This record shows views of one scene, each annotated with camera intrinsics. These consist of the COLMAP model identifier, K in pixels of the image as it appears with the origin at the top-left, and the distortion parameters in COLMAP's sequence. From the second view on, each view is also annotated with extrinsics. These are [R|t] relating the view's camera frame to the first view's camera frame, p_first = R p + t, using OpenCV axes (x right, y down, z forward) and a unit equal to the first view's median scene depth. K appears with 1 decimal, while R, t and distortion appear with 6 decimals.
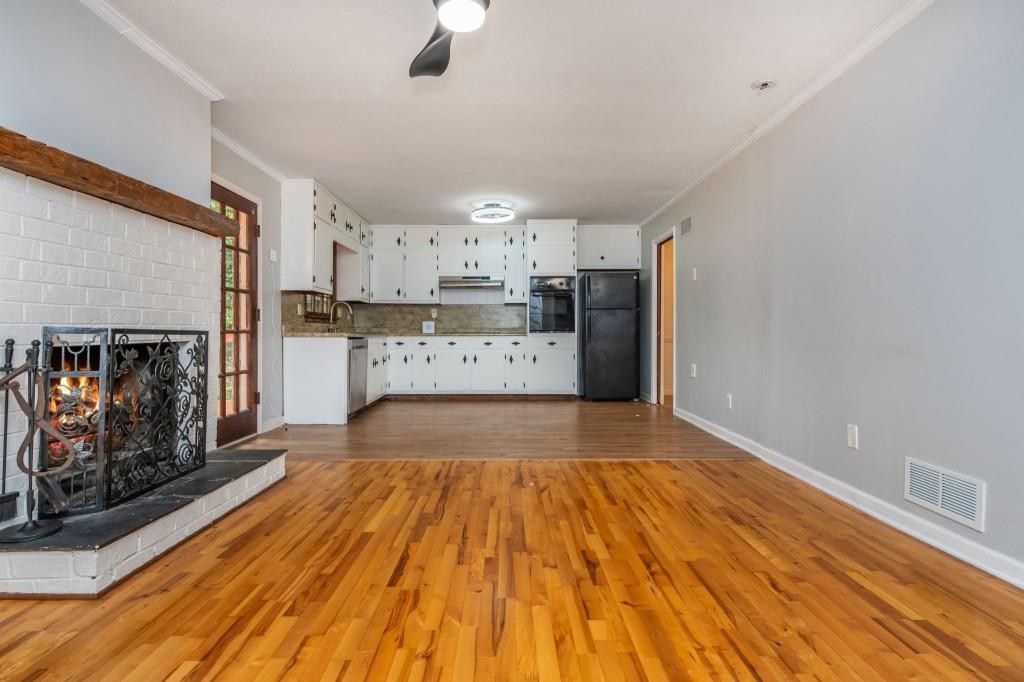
lens RADIAL K [[511.7, 0, 520.8], [0, 511.7, 337.6], [0, 0, 1]] dist [-0.007868, -0.002936]
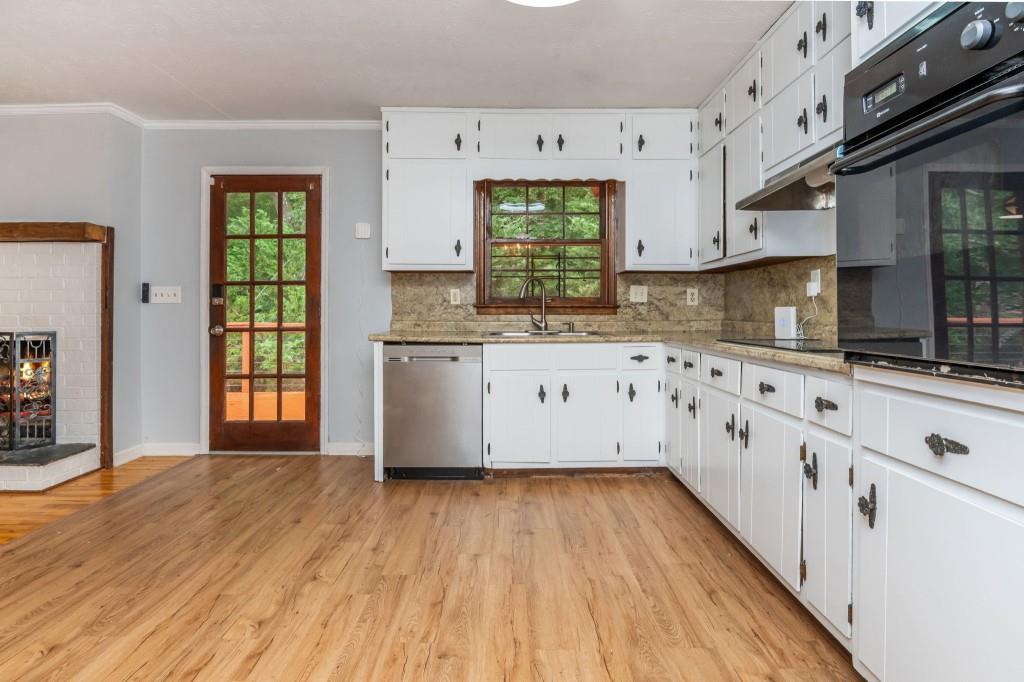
lens RADIAL K [[537.8, 0, 523.0], [0, 537.8, 310.8], [0, 0, 1]] dist [-0.020413, 0.001293]
pose [[-0.009518, -0.002613, -0.999951, 0.309464], [-0.008596, 0.999960, -0.002532, -0.038223], [0.999918, 0.008571, -0.009540, 1.203211]]
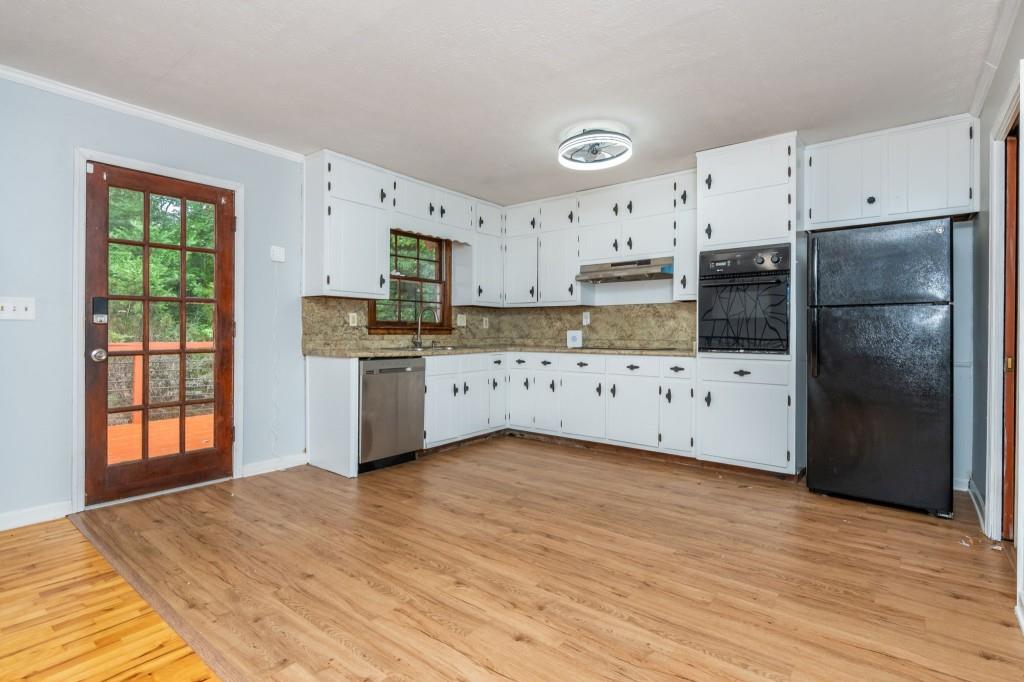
lens RADIAL K [[488.3, 0, 520.1], [0, 488.3, 336.3], [0, 0, 1]] dist [-0.004635, -0.007196]
pose [[0.776754, 0.006935, -0.629765, 0.280276], [-0.008496, 0.999964, 0.000533, -0.034022], [0.629746, 0.004936, 0.776785, 0.623242]]
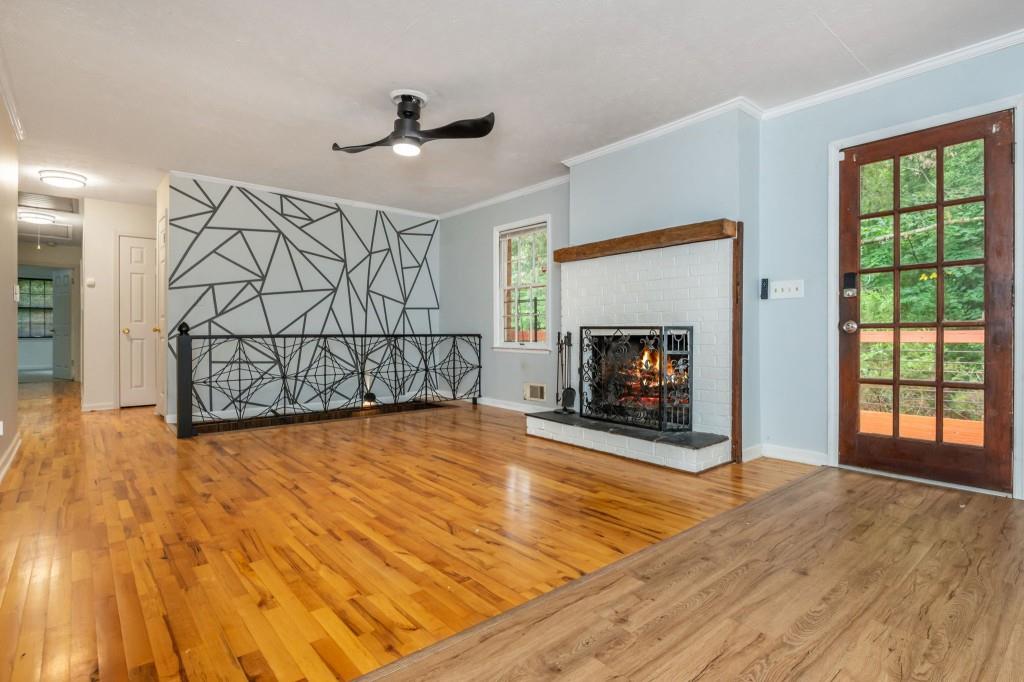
lens RADIAL K [[511.7, 0, 513.5], [0, 511.7, 337.1], [0, 0, 1]] dist [-0.007868, -0.002936]
pose [[-0.777674, 0.000322, -0.628668, 0.269666], [-0.007731, 0.999919, 0.010074, 0.001989], [0.628621, 0.012695, -0.777609, 0.985556]]
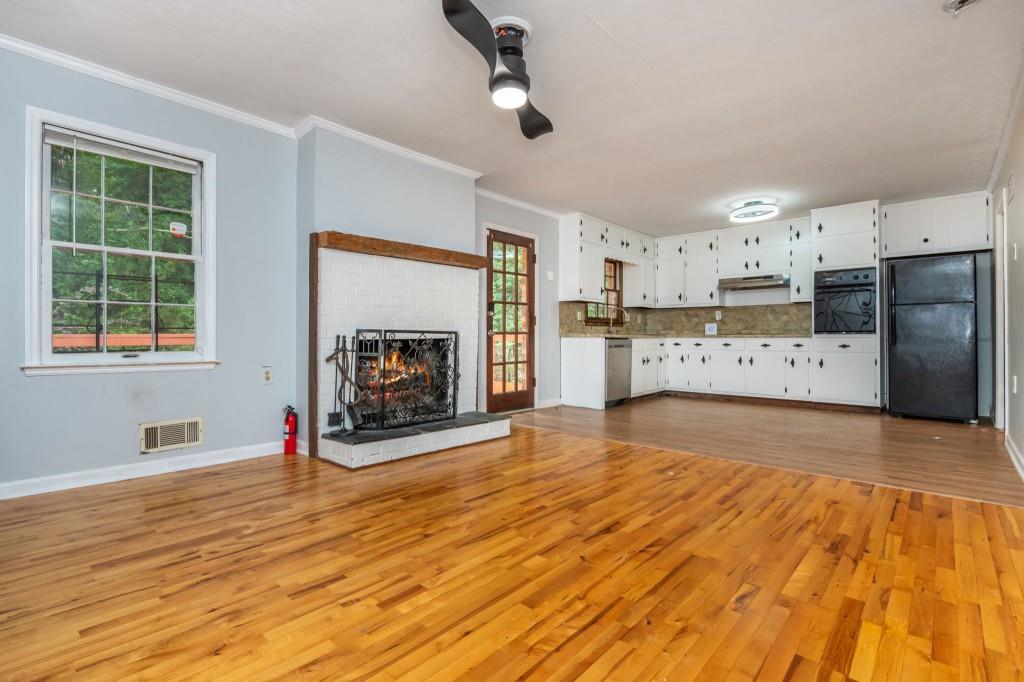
lens RADIAL K [[488.3, 0, 521.0], [0, 488.3, 331.3], [0, 0, 1]] dist [-0.004635, -0.007196]
pose [[0.738973, -0.008641, -0.673680, 0.293132], [-0.005858, 0.999798, -0.019250, 0.007556], [0.673710, 0.018172, 0.738772, 0.022232]]
